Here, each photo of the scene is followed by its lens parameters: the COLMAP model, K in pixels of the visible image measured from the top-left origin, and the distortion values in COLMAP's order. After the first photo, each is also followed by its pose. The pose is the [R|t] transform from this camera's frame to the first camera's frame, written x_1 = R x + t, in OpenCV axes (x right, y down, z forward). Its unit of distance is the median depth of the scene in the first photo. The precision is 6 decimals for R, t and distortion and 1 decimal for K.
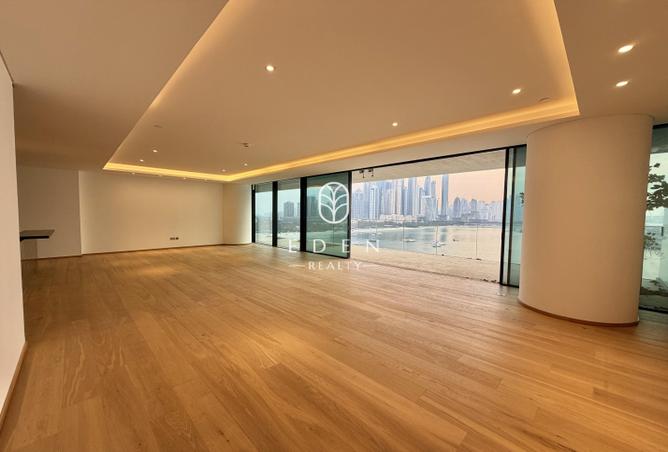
lens RADIAL K [[269.9, 0, 334.0], [0, 269.9, 226.0], [0, 0, 1]] dist [0.000521, 0.000029]
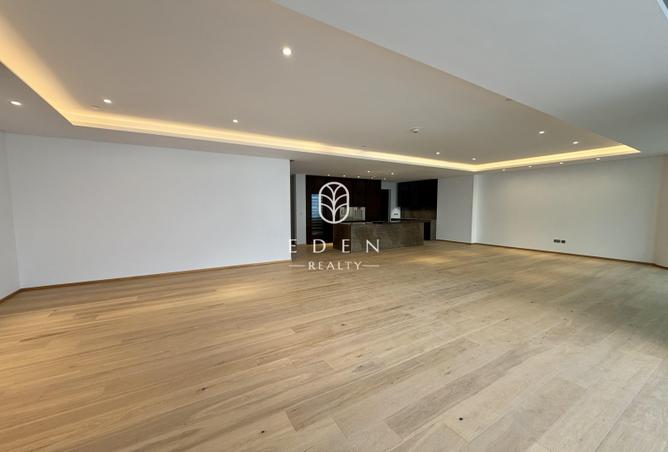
lens RADIAL K [[269.9, 0, 334.0], [0, 269.9, 226.0], [0, 0, 1]] dist [0.000521, 0.000029]
pose [[-0.225625, 0.068324, -0.971815, 0.803094], [-0.051237, 0.995325, 0.081873, -0.074297], [0.972866, 0.068266, -0.221069, 1.258734]]
